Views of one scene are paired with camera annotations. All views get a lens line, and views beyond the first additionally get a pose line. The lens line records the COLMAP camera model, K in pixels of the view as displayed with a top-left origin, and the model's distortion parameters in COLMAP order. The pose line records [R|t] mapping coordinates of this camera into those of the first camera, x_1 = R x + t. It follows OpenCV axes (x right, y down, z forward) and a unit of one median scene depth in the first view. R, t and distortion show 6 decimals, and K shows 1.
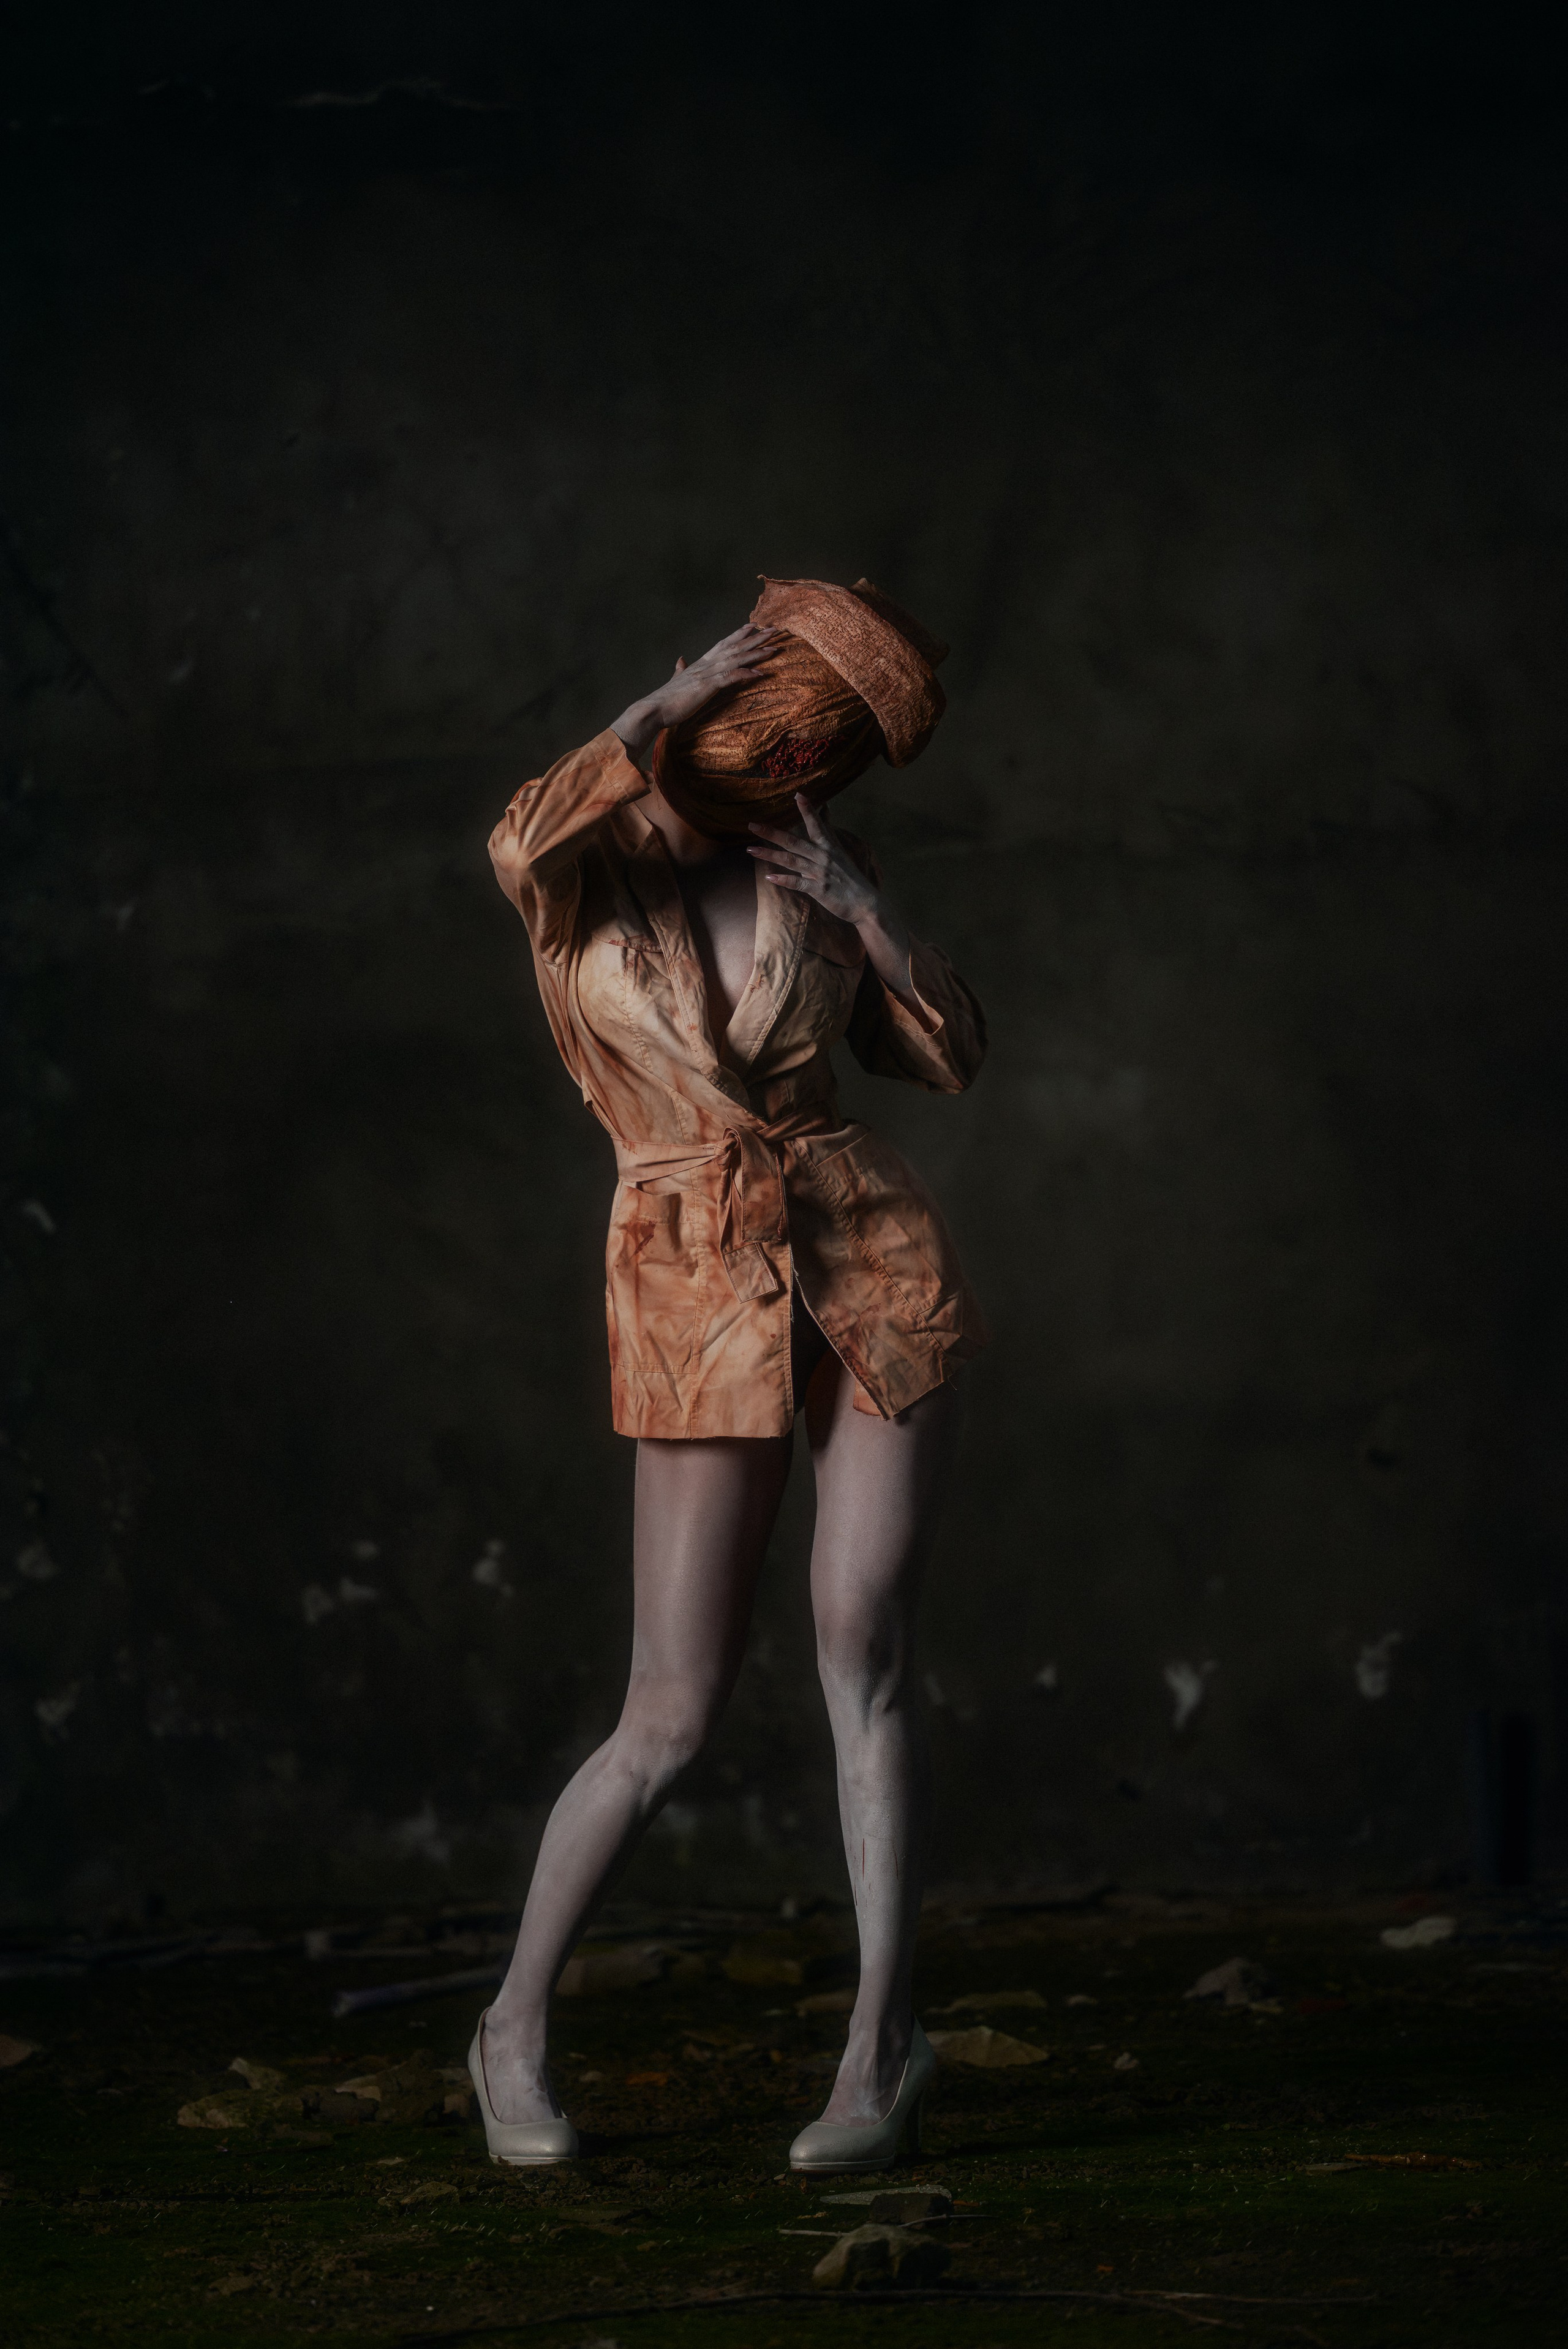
lens RADIAL K [[6874.1, 0, 738.2], [0, 6874.1, 1168.7], [0, 0, 1]] dist [-0.071553, 0.000000]
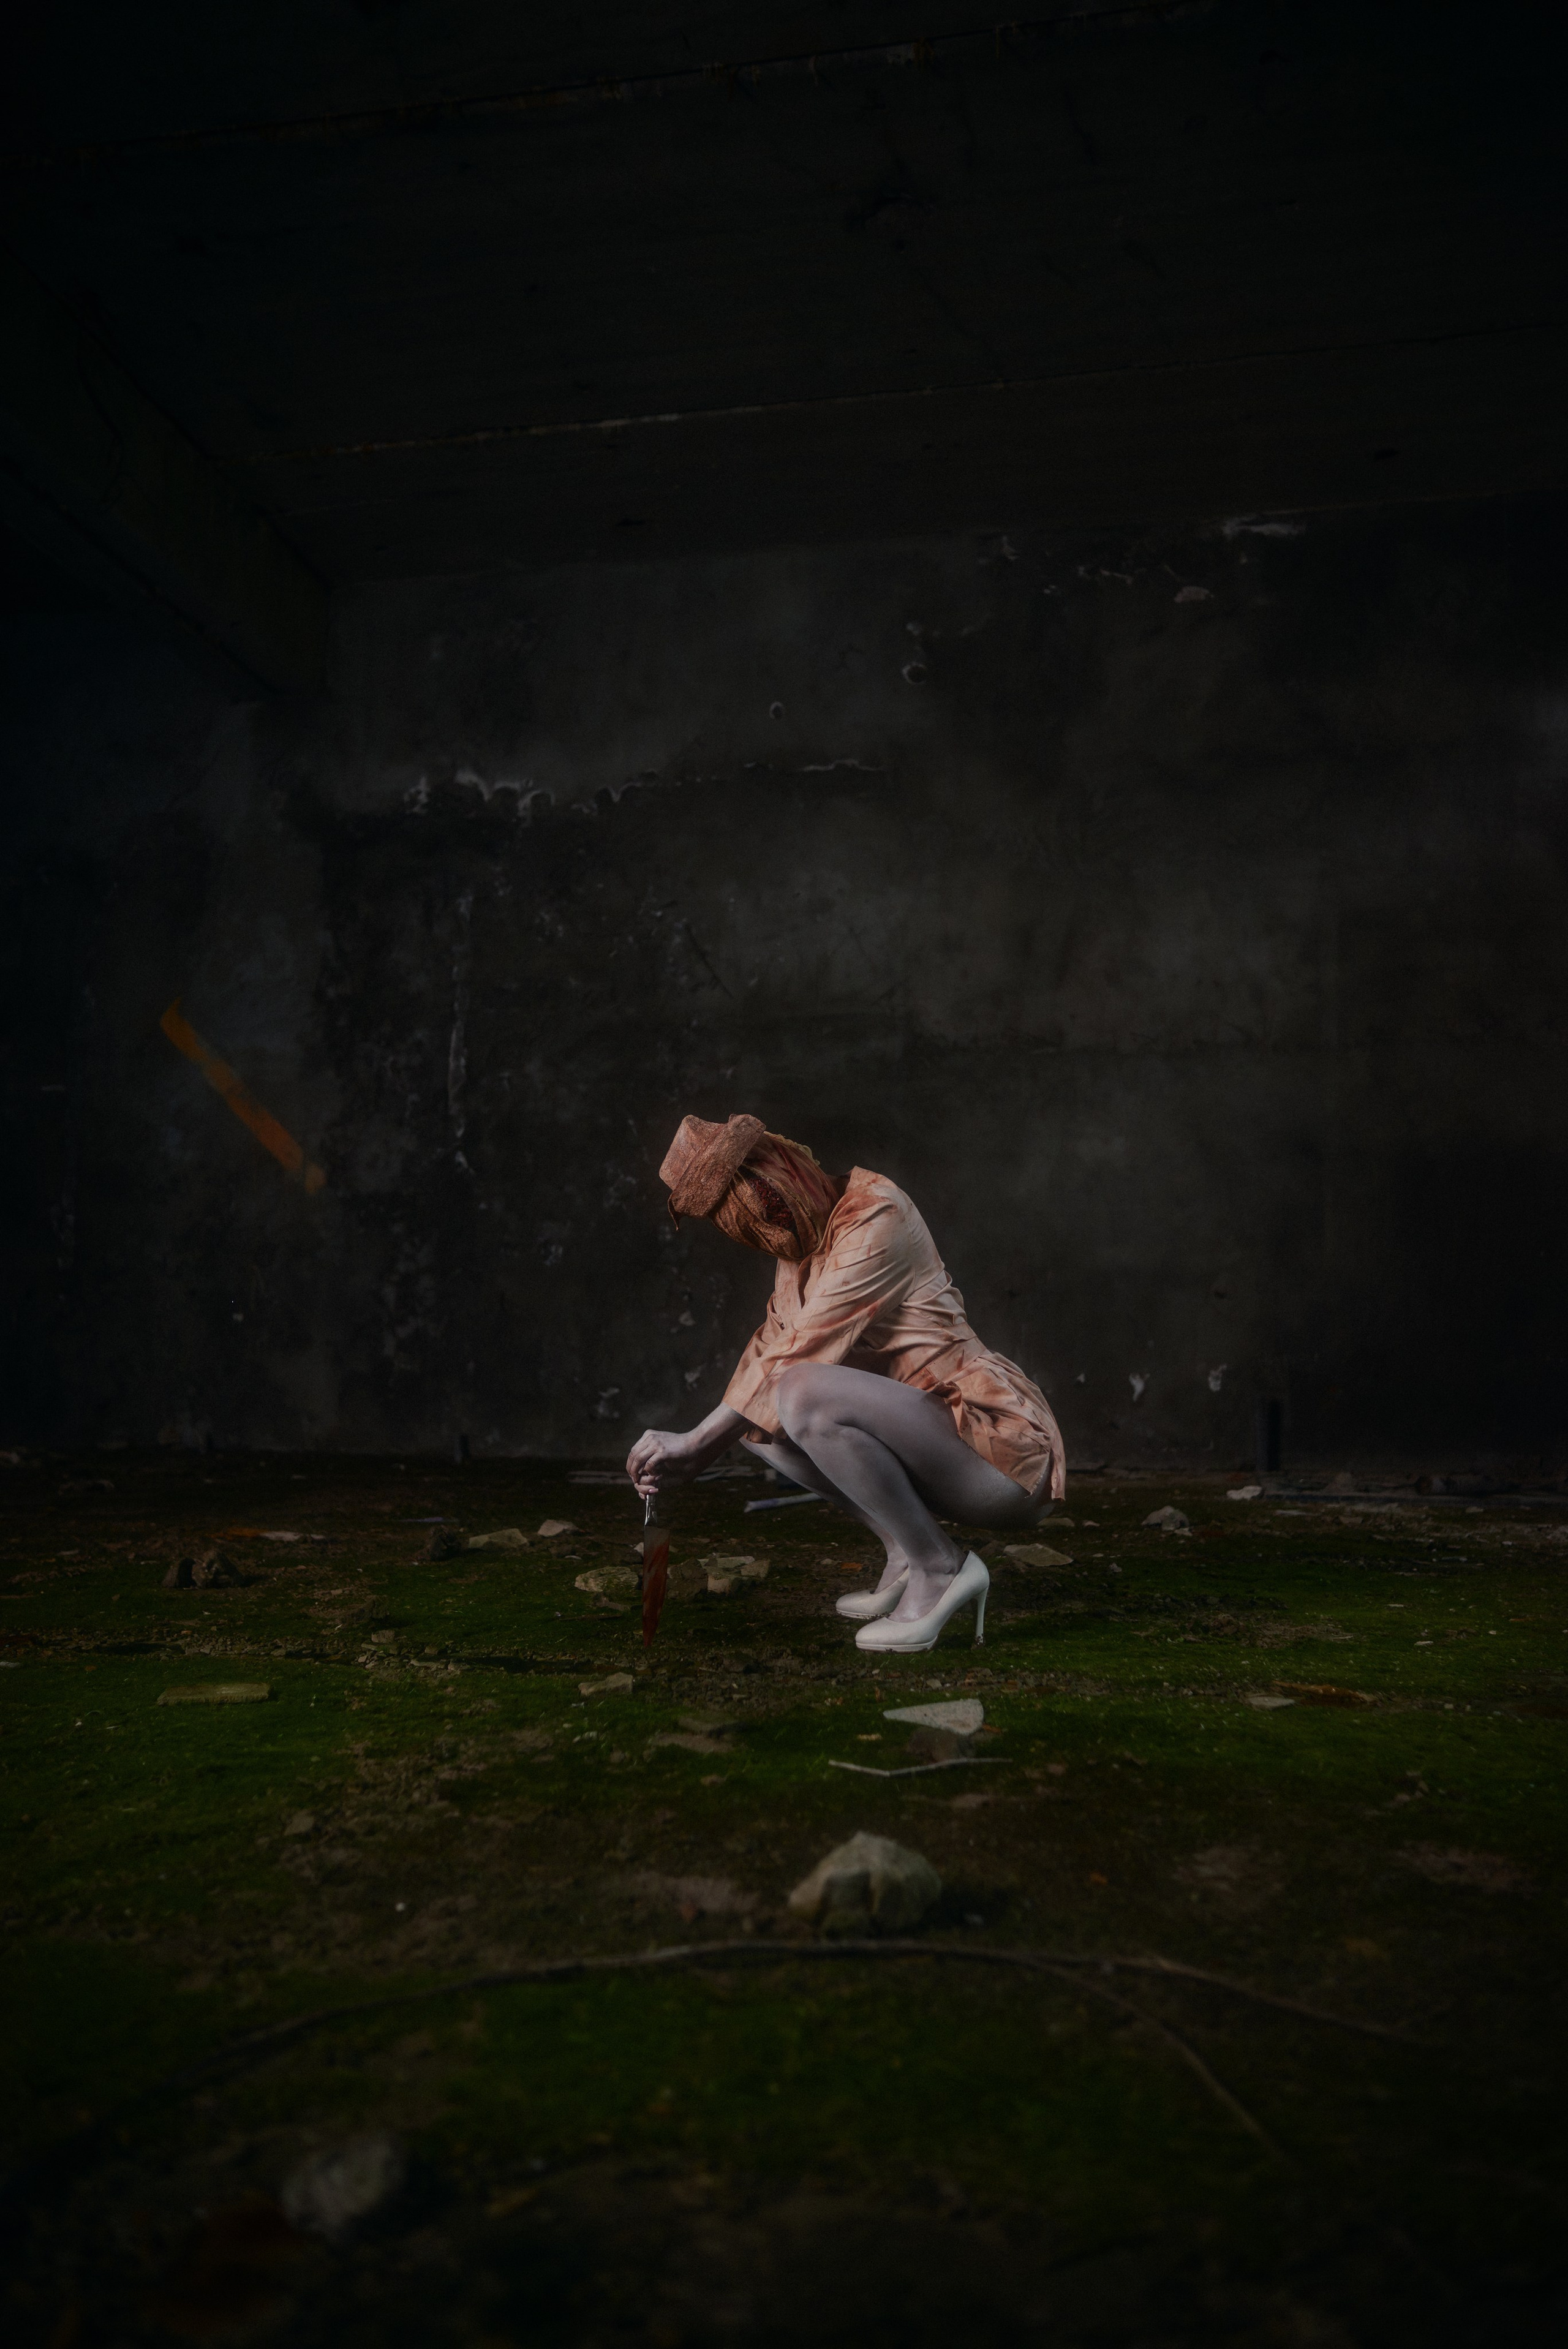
lens RADIAL K [[1586.7, 0, 793.9], [0, 1586.7, 1168.8], [0, 0, 1]] dist [-0.045294, 0.077965]
pose [[0.989725, 0.019071, -0.141703, 0.021711], [-0.028681, 0.997402, -0.066088, 0.039300], [0.140074, 0.069473, 0.987701, 0.412961]]
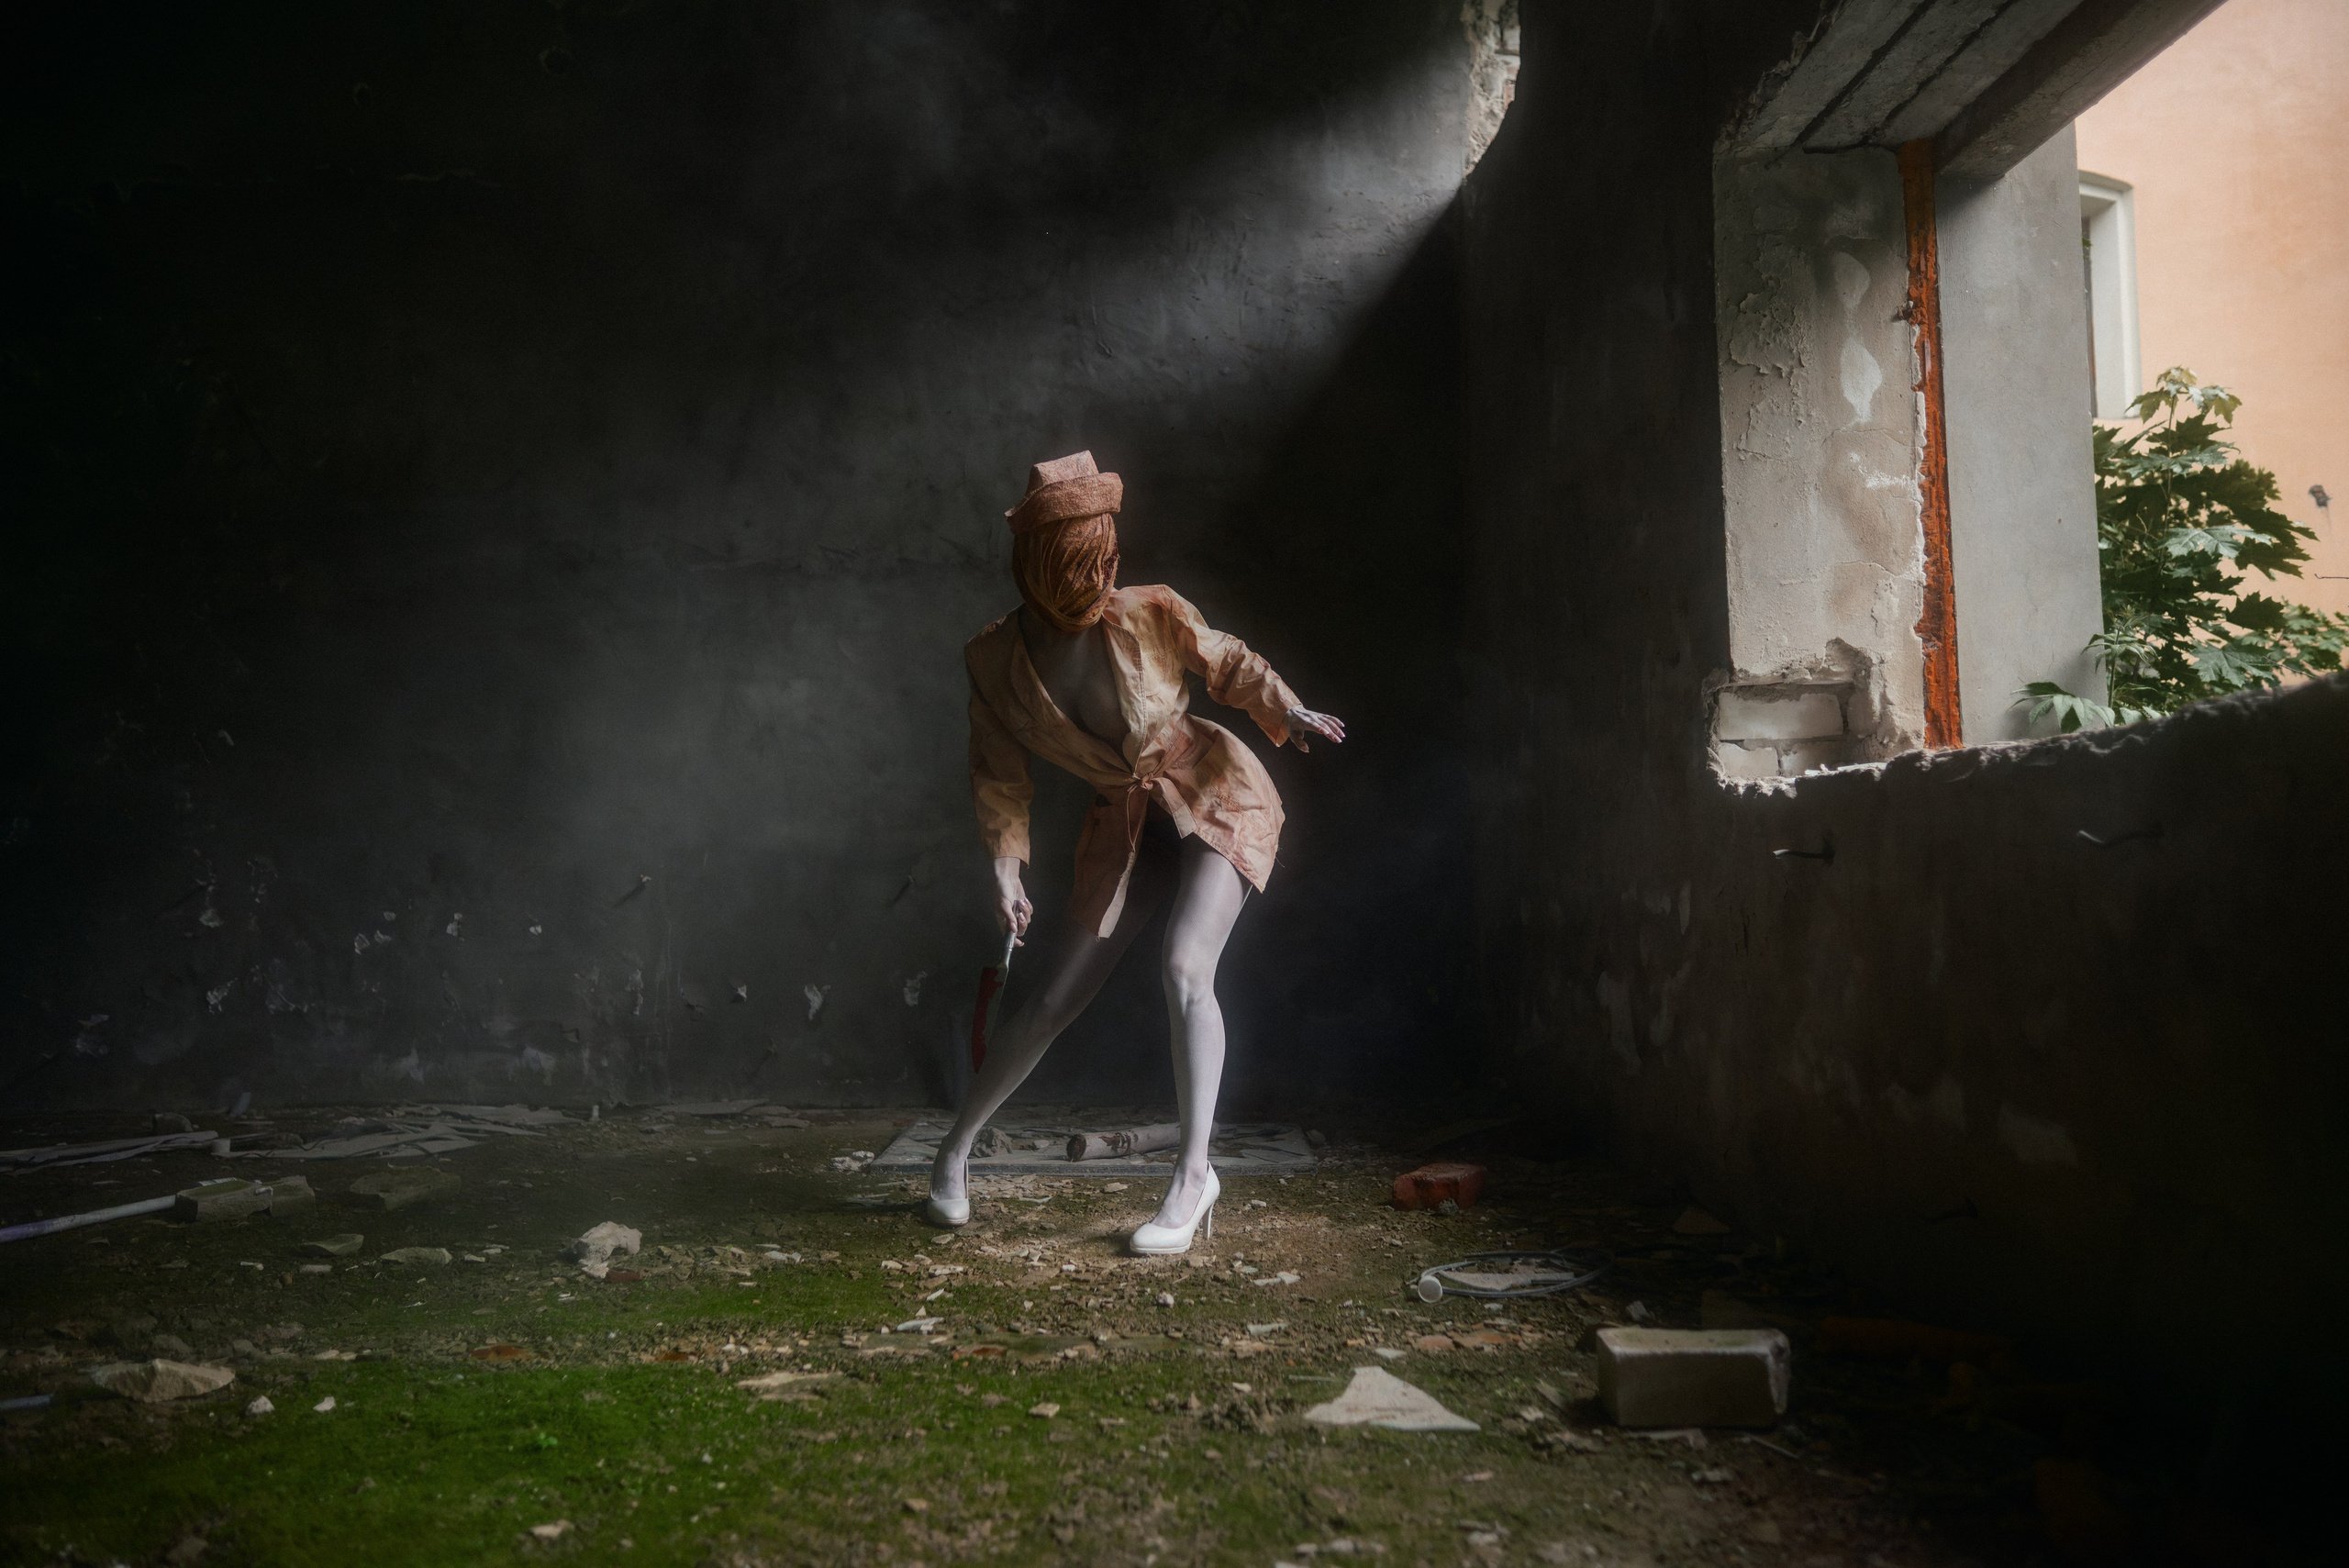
lens RADIAL K [[1586.7, 0, 1164.7], [0, 1586.7, 776.3], [0, 0, 1]] dist [-0.045294, 0.077965]
pose [[0.997191, 0.031417, 0.067999, 0.131391], [-0.028805, 0.998821, -0.039063, 0.027703], [-0.069146, 0.036995, 0.996920, 0.547749]]
